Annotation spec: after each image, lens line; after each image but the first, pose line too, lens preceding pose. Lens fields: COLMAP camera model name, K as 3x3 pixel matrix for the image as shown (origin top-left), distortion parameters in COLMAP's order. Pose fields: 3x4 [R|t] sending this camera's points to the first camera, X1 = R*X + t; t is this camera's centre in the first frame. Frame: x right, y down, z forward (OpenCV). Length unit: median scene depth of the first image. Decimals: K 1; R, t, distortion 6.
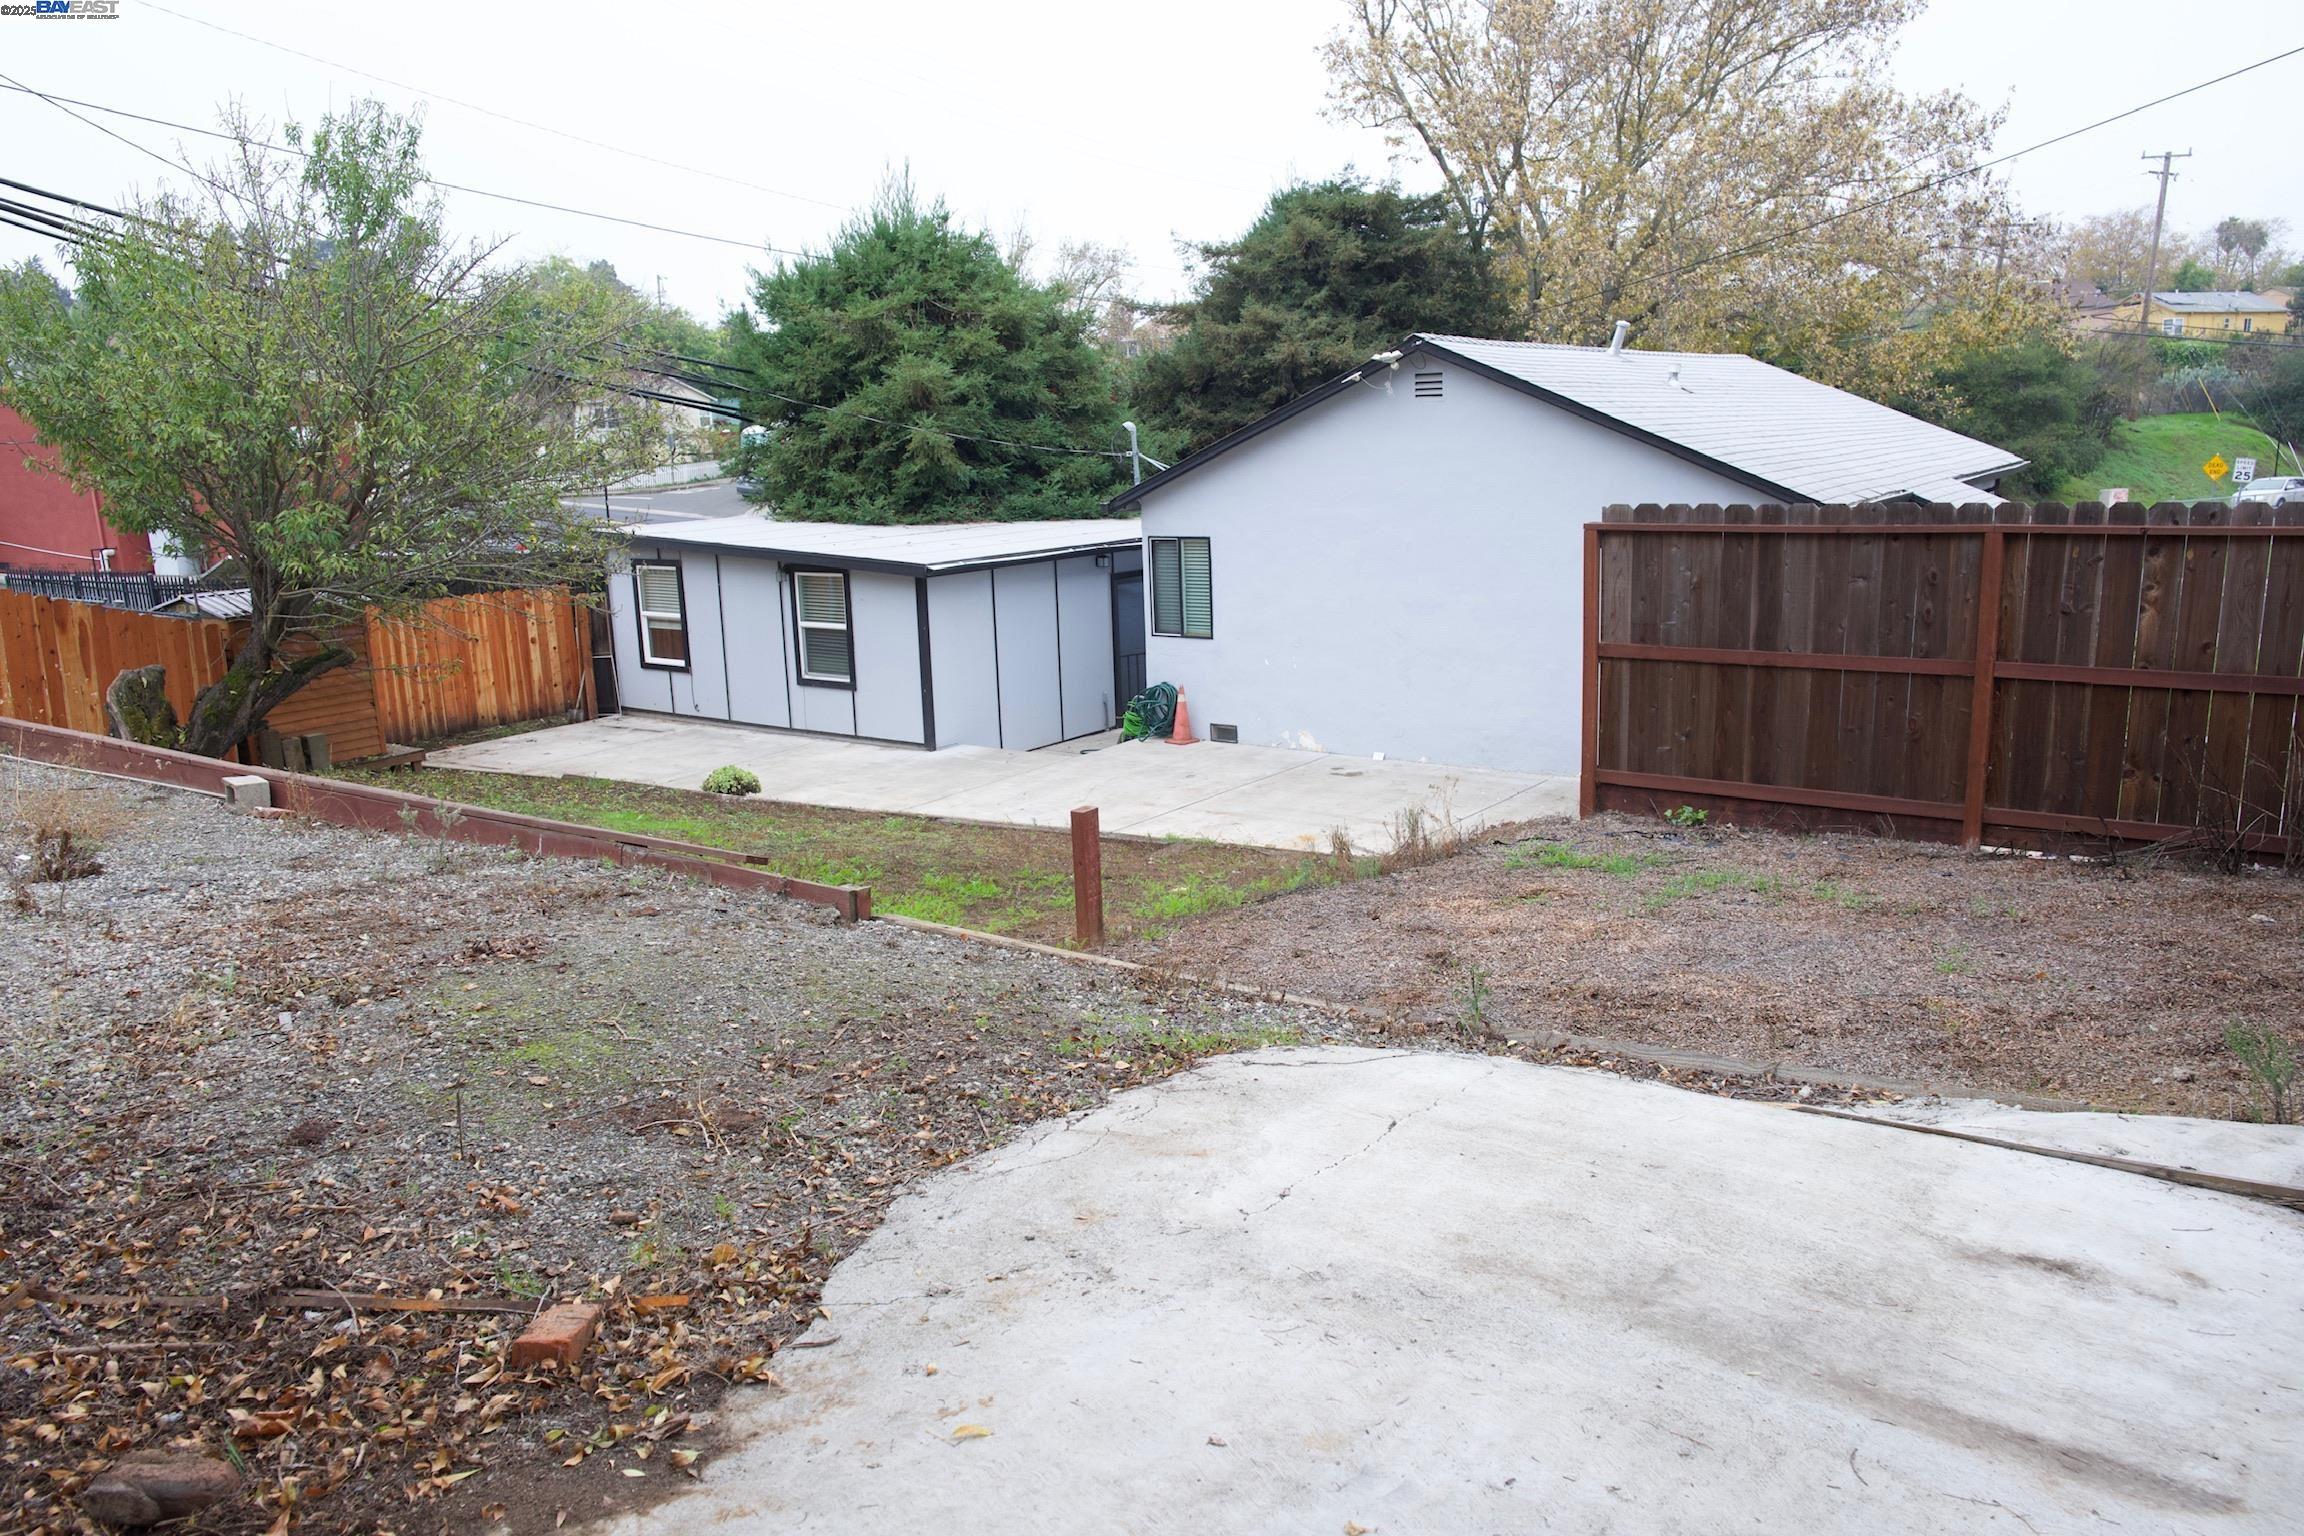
lens RADIAL K [[1552.8, 0, 1152.0], [0, 1552.8, 768.0], [0, 0, 1]] dist [-0.077688, 0.002162]
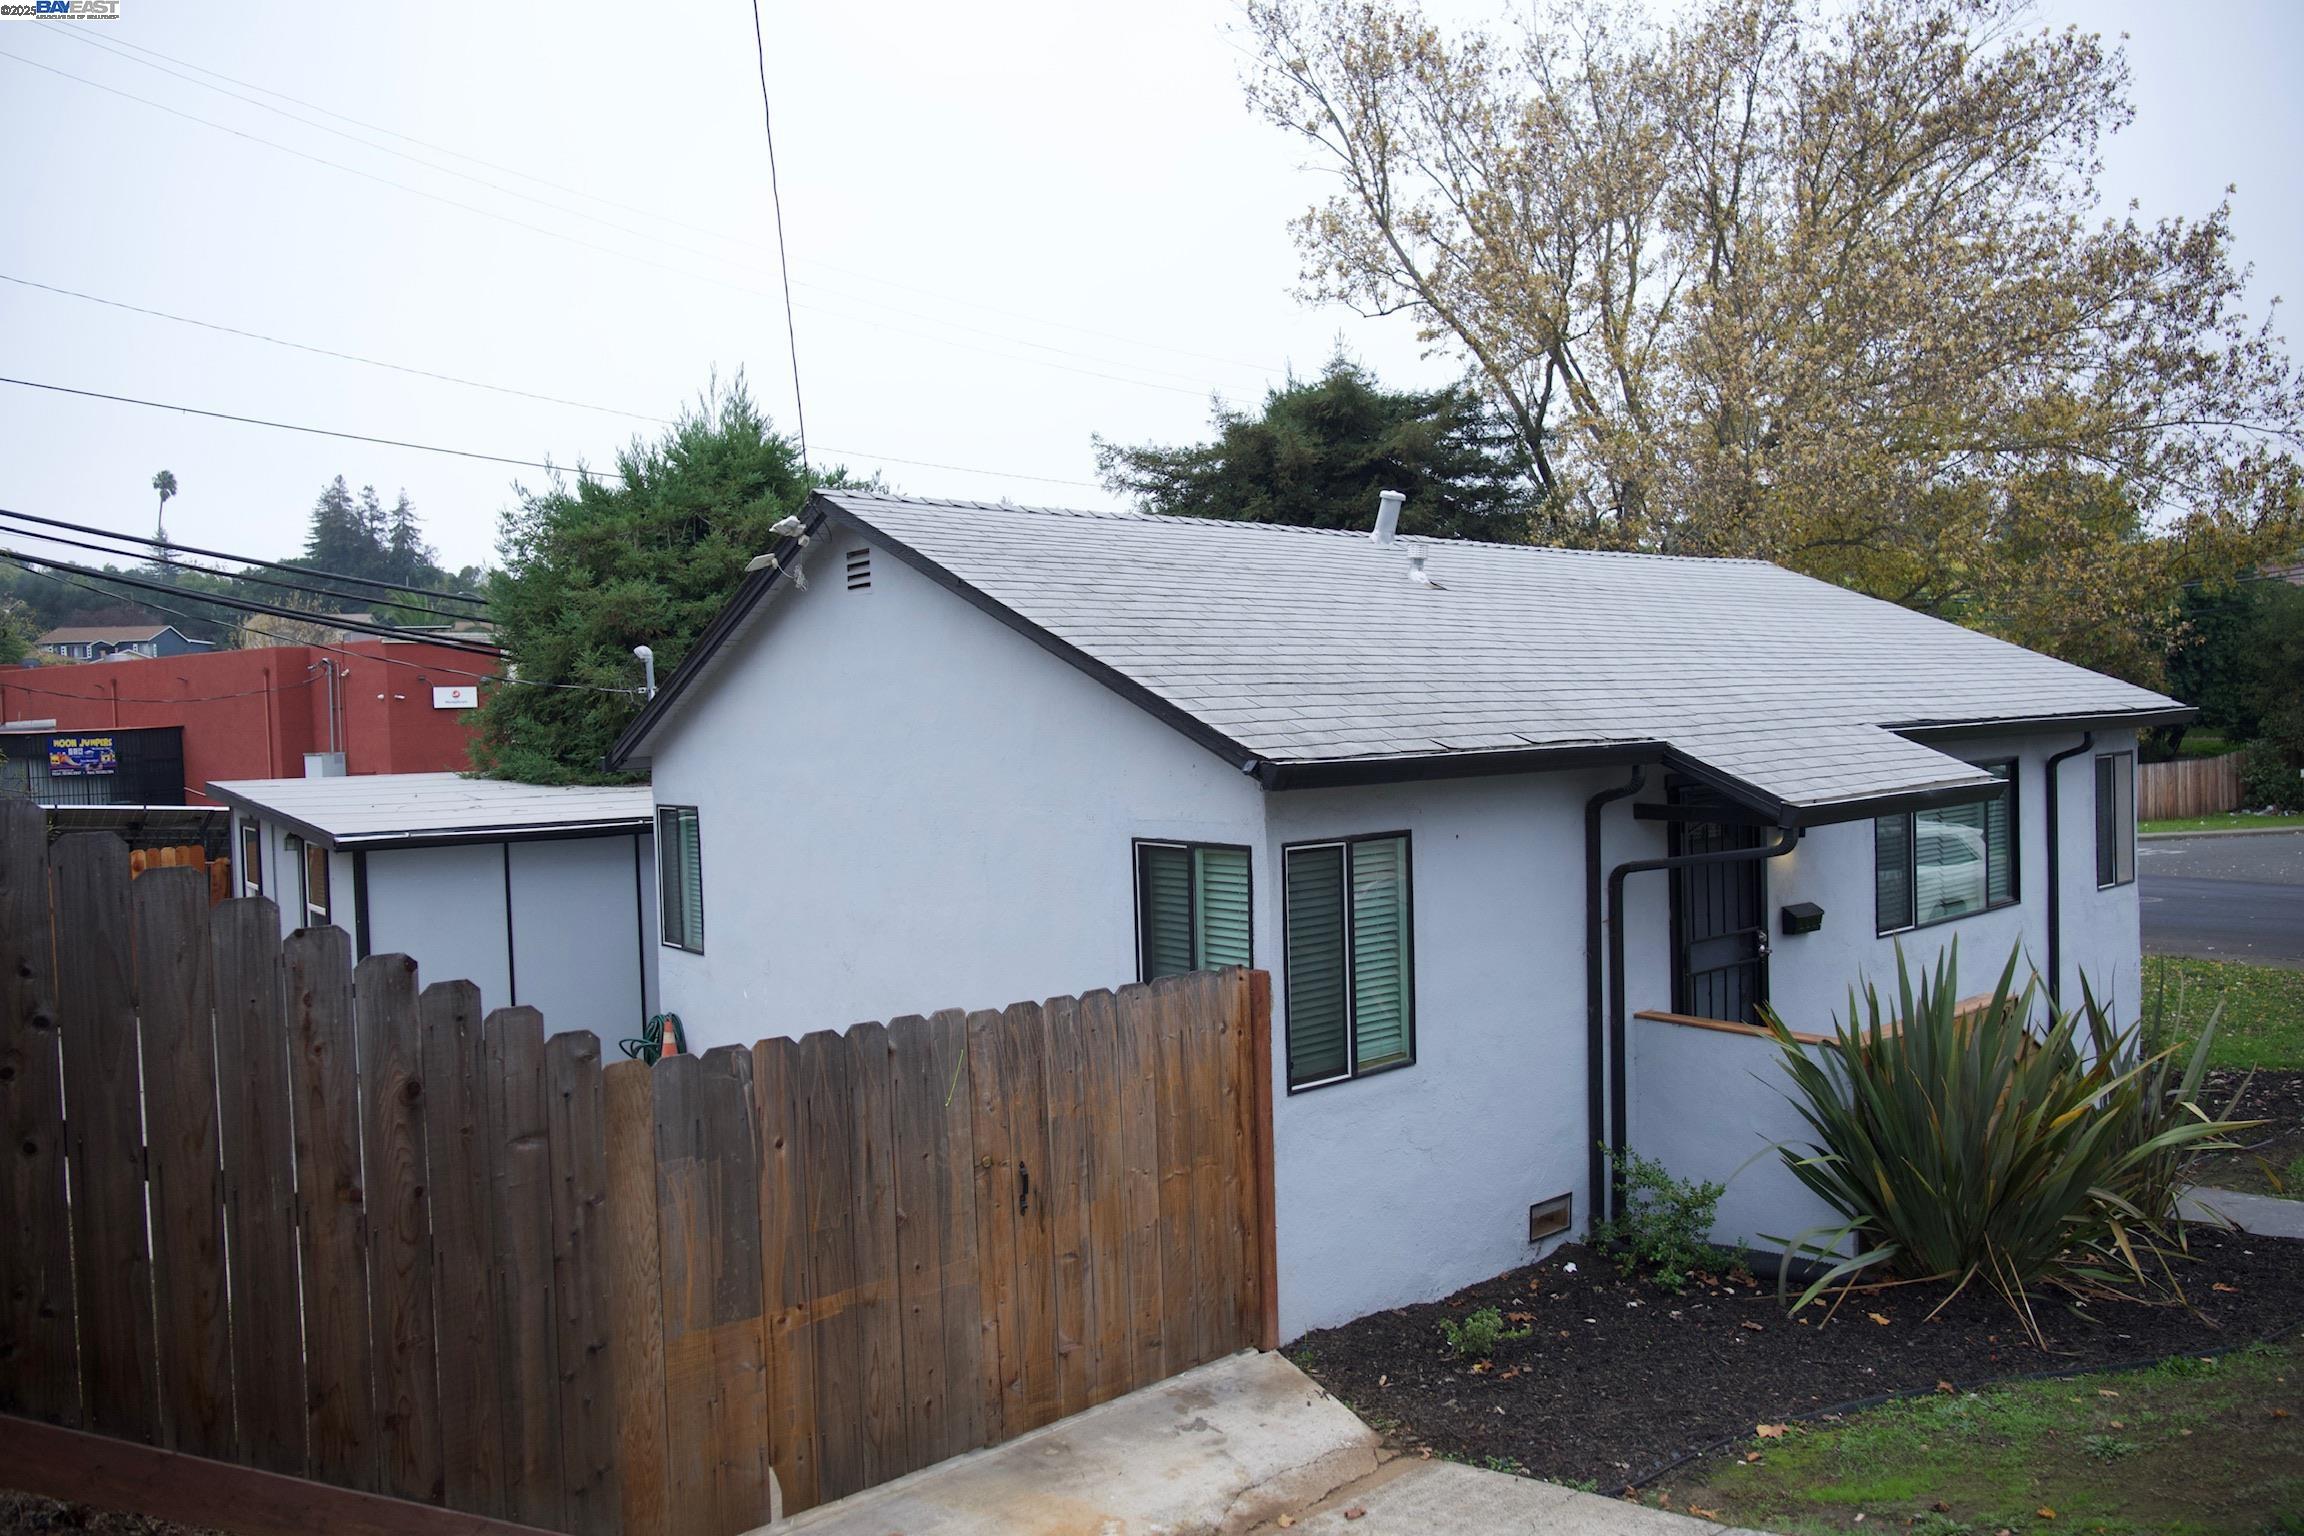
lens RADIAL K [[1552.8, 0, 1152.0], [0, 1552.8, 768.0], [0, 0, 1]] dist [-0.077688, 0.002162]
pose [[0.967810, 0.015647, -0.251197, 0.401880], [-0.057778, 0.985223, -0.161236, -0.067669], [0.244962, 0.170560, 0.954412, 0.391014]]
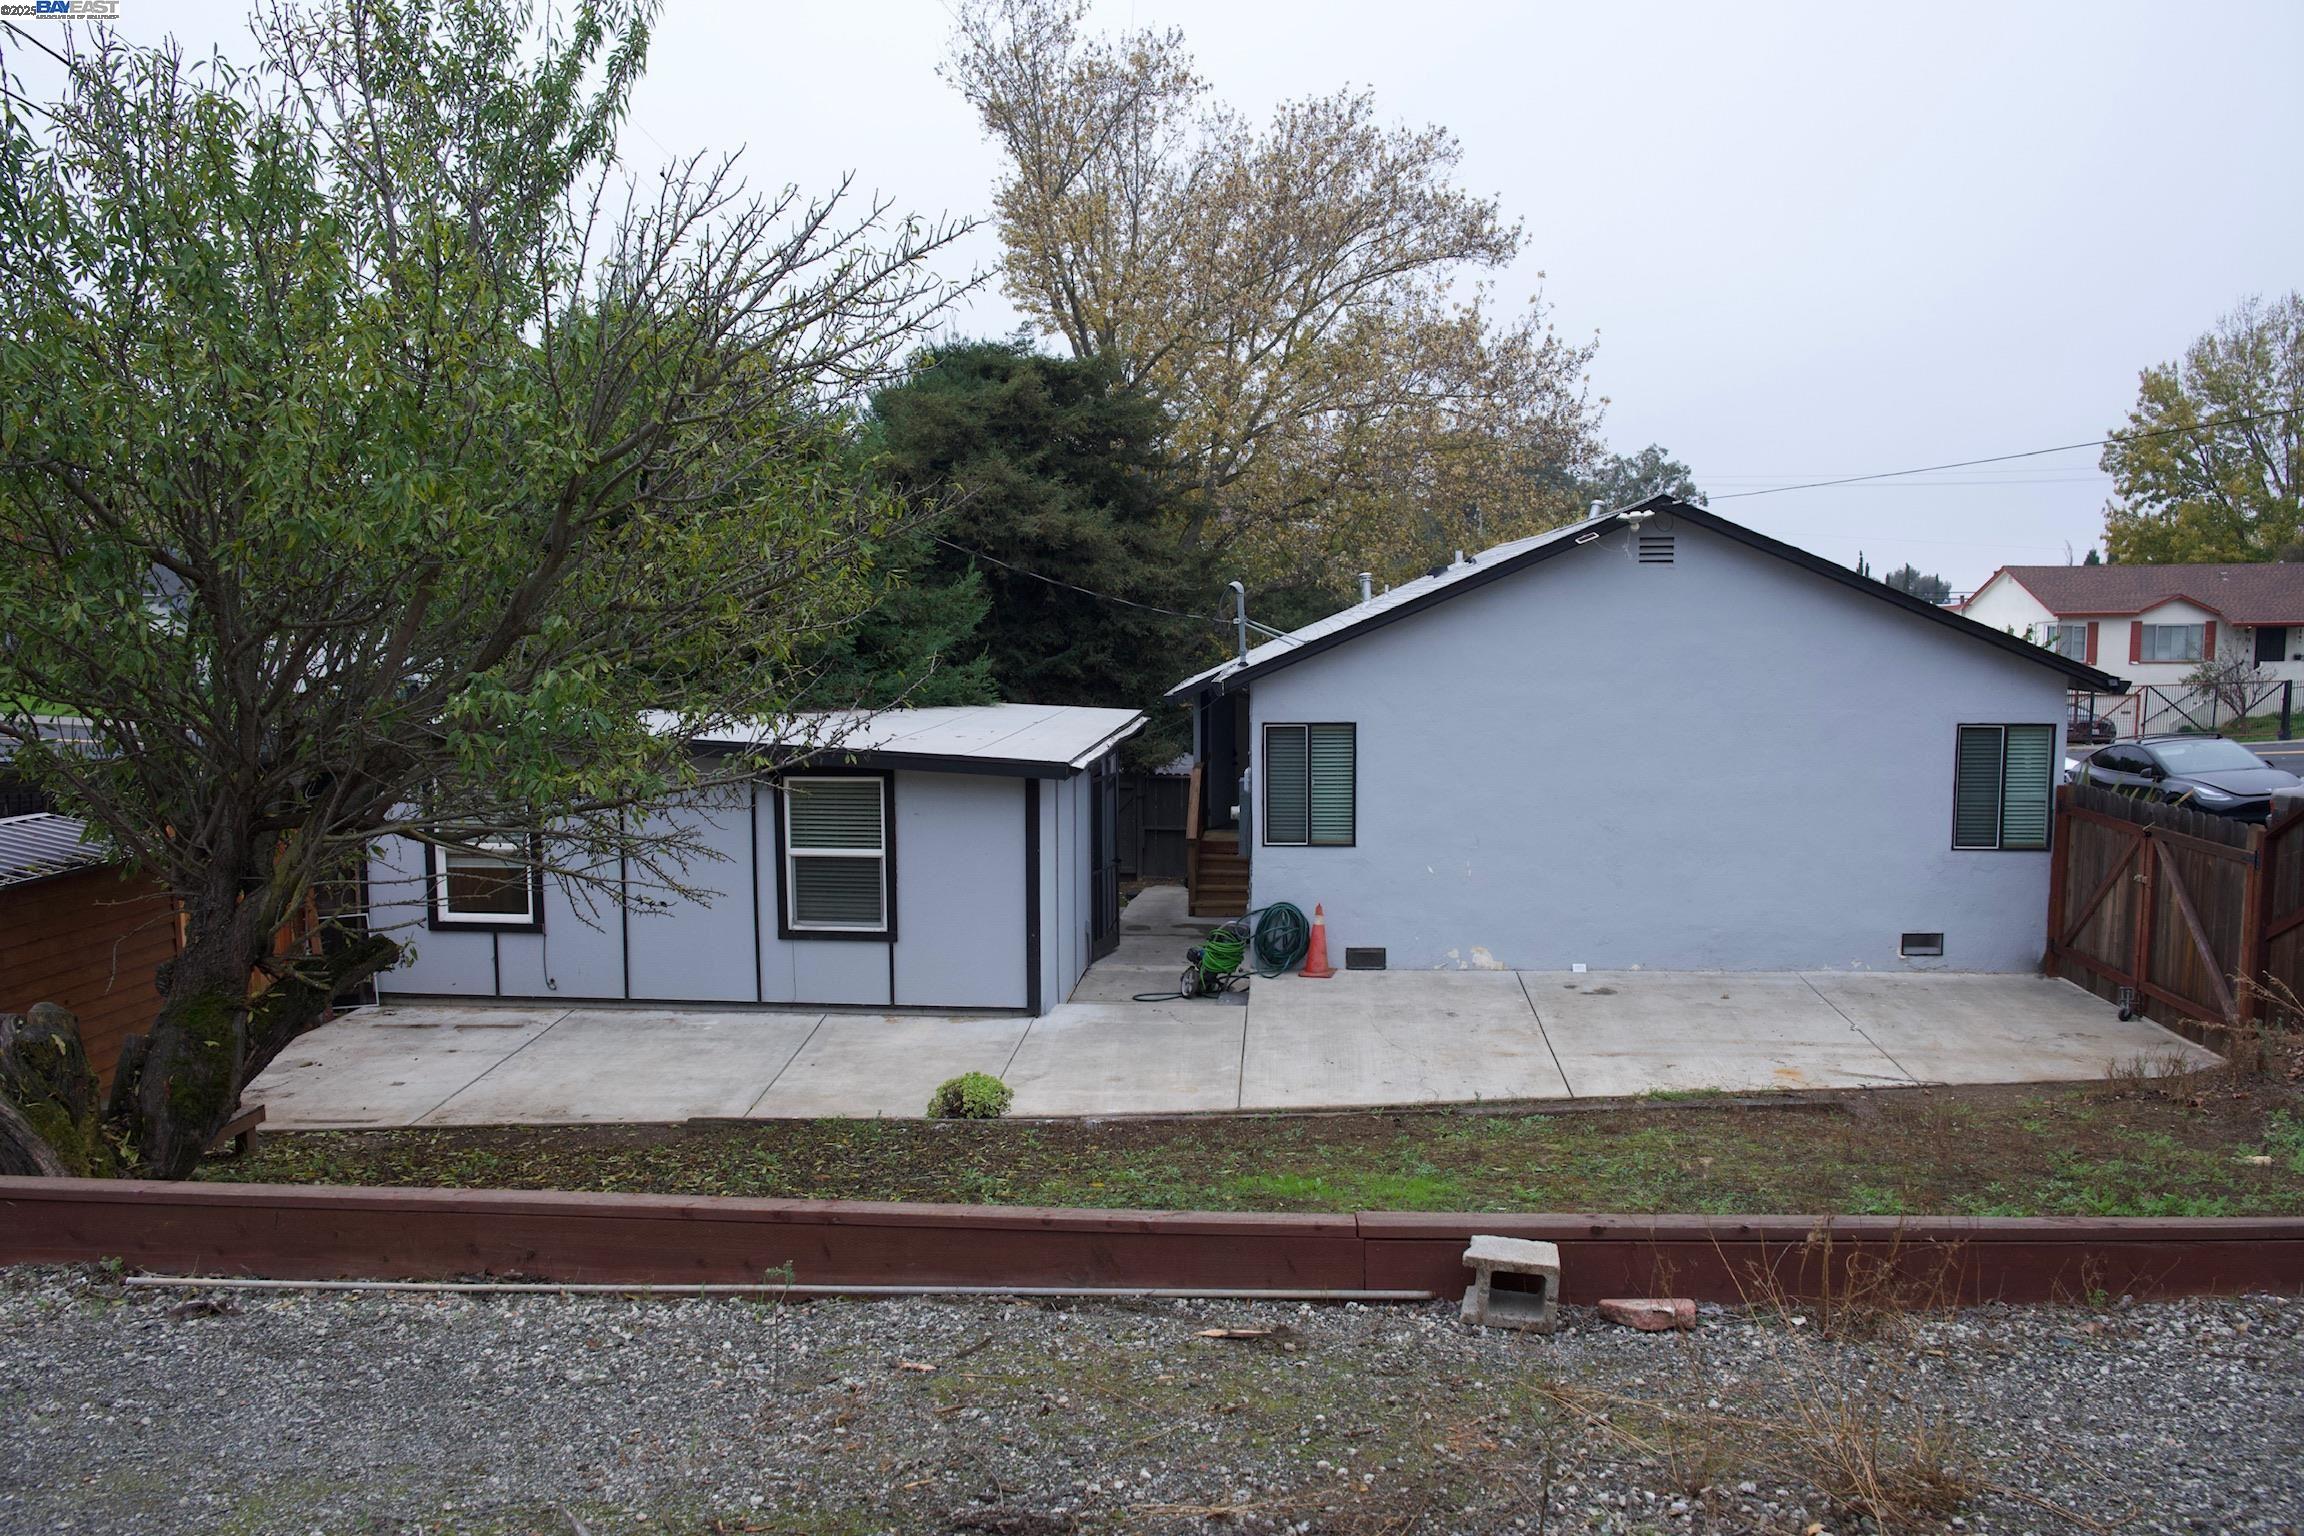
lens RADIAL K [[1552.8, 0, 1152.0], [0, 1552.8, 768.0], [0, 0, 1]] dist [-0.077688, 0.002162]
pose [[0.862181, -0.023156, 0.506071, -0.437719], [0.086293, 0.991069, -0.101669, -0.046017], [-0.499197, 0.131327, 0.856479, 0.323885]]
